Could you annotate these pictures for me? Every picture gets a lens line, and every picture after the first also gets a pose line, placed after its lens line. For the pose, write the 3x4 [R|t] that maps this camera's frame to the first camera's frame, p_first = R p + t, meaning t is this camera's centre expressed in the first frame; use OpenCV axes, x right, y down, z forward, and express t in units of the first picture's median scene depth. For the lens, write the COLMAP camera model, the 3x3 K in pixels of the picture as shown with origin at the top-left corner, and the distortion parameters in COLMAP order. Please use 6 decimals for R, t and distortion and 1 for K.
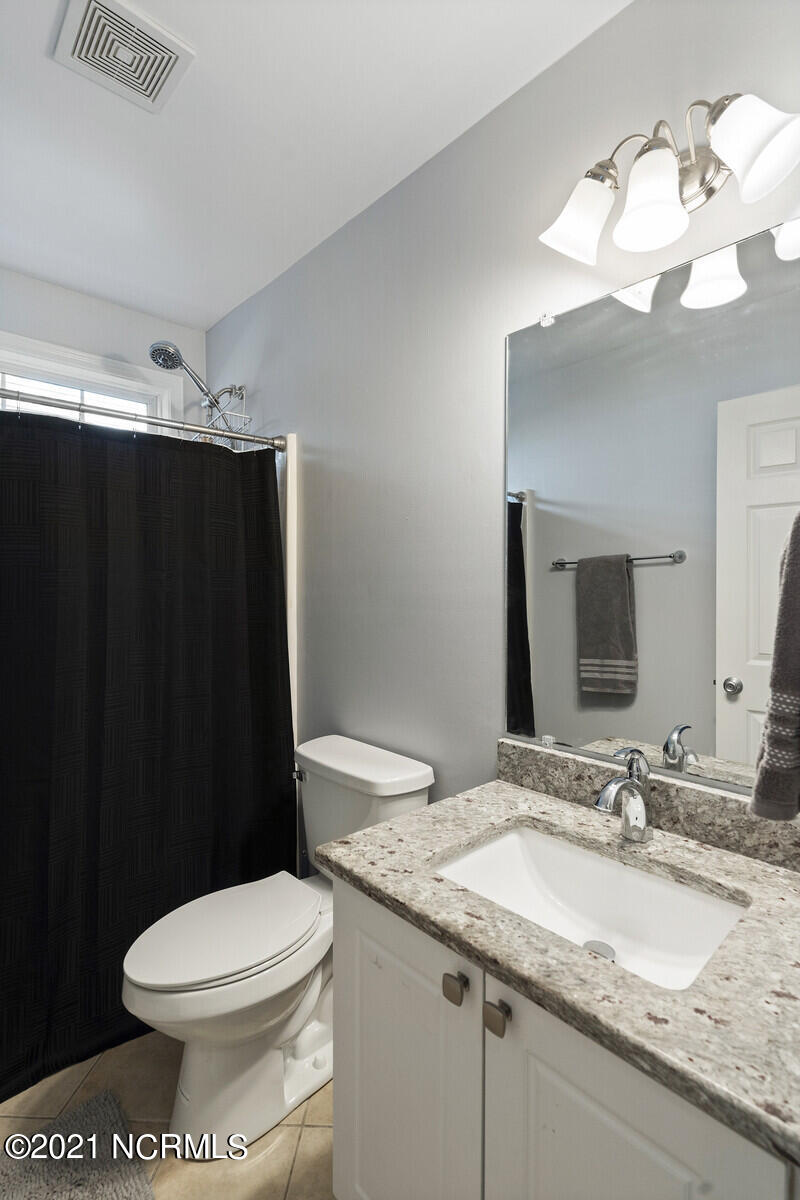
lens RADIAL K [[543.4, 0, 400.0], [0, 543.4, 600.0], [0, 0, 1]] dist [-0.002356, -0.000119]
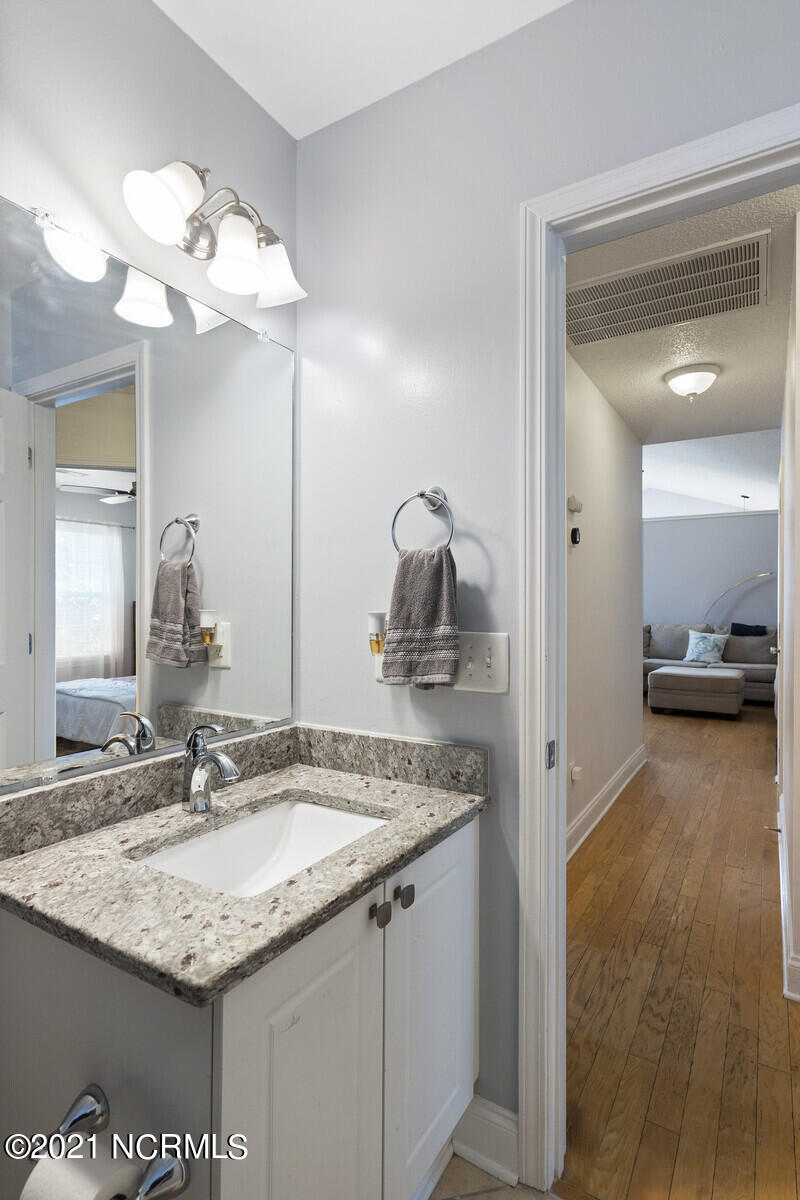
lens RADIAL K [[612.9, 0, 400.0], [0, 612.9, 600.0], [0, 0, 1]] dist [0.000986, 0.000054]
pose [[-0.259718, 0.005064, 0.965671, -0.738954], [0.015306, 0.999882, -0.001127, 0.027740], [-0.965563, 0.014488, -0.259765, 0.810669]]
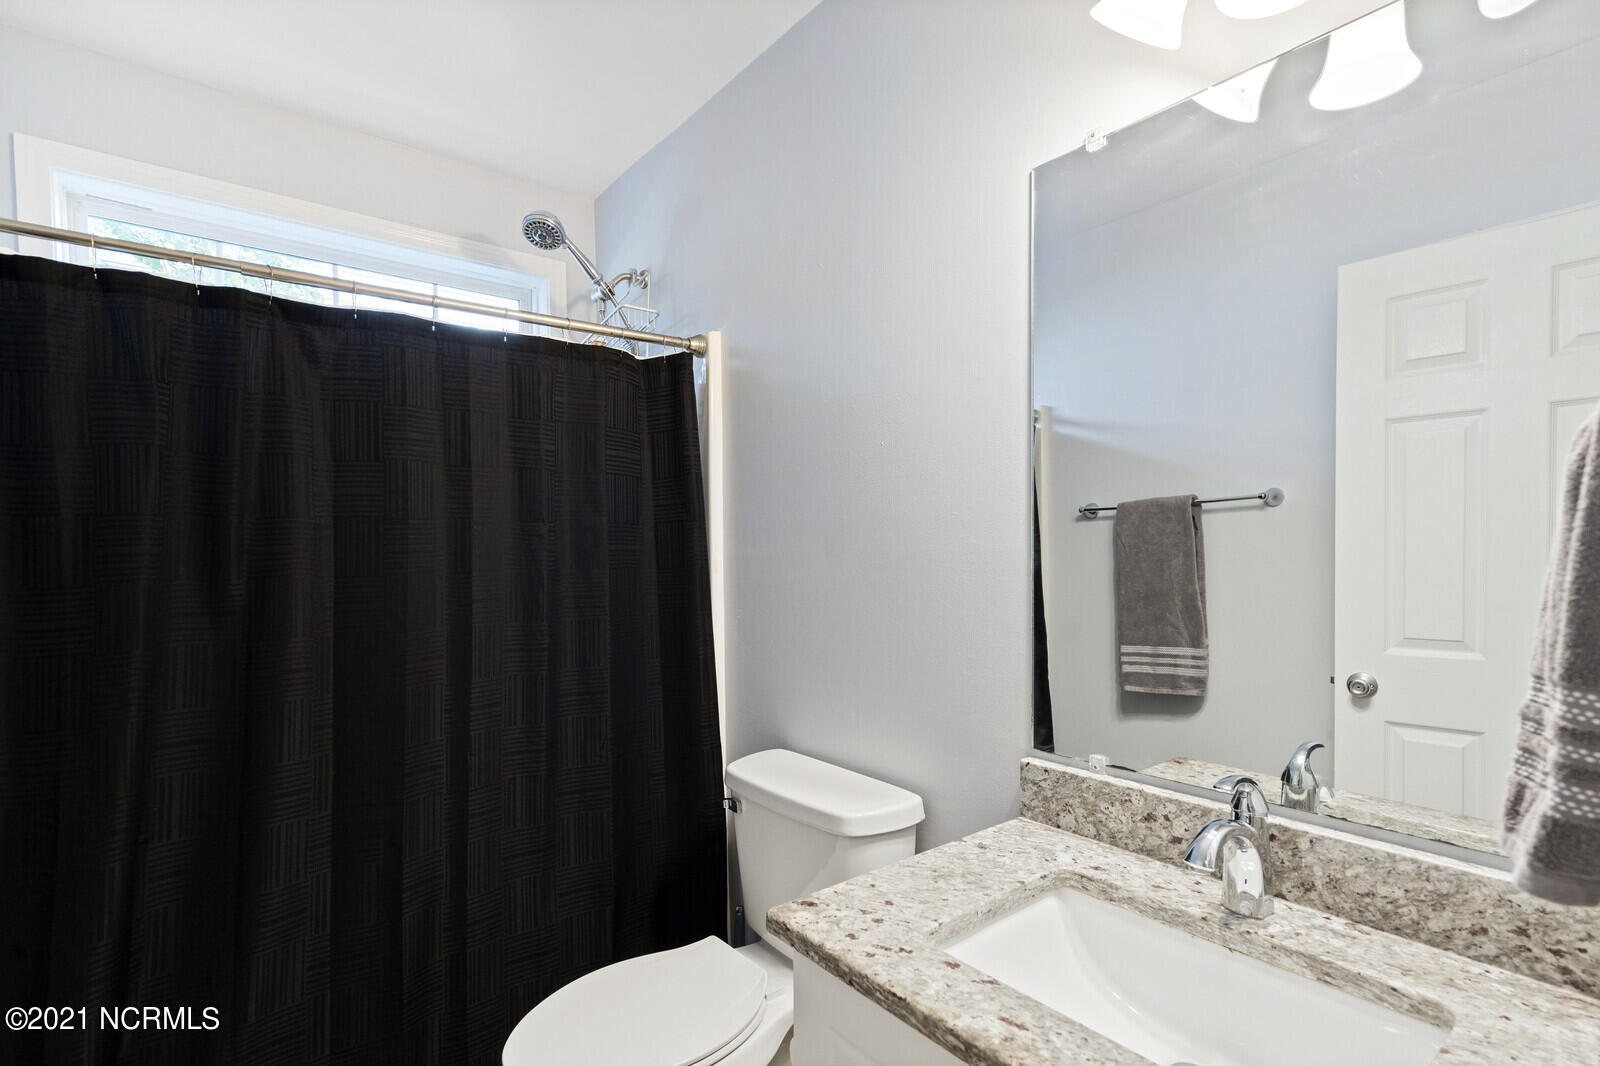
lens RADIAL K [[734.9, 0, 789.8], [0, 734.9, 578.8], [0, 0, 1]] dist [-0.000138, -0.000415]
pose [[0.996710, -0.003283, -0.080979, -0.041218], [0.004565, 0.999867, 0.015649, 0.013760], [0.080917, -0.015967, 0.996593, 0.058012]]
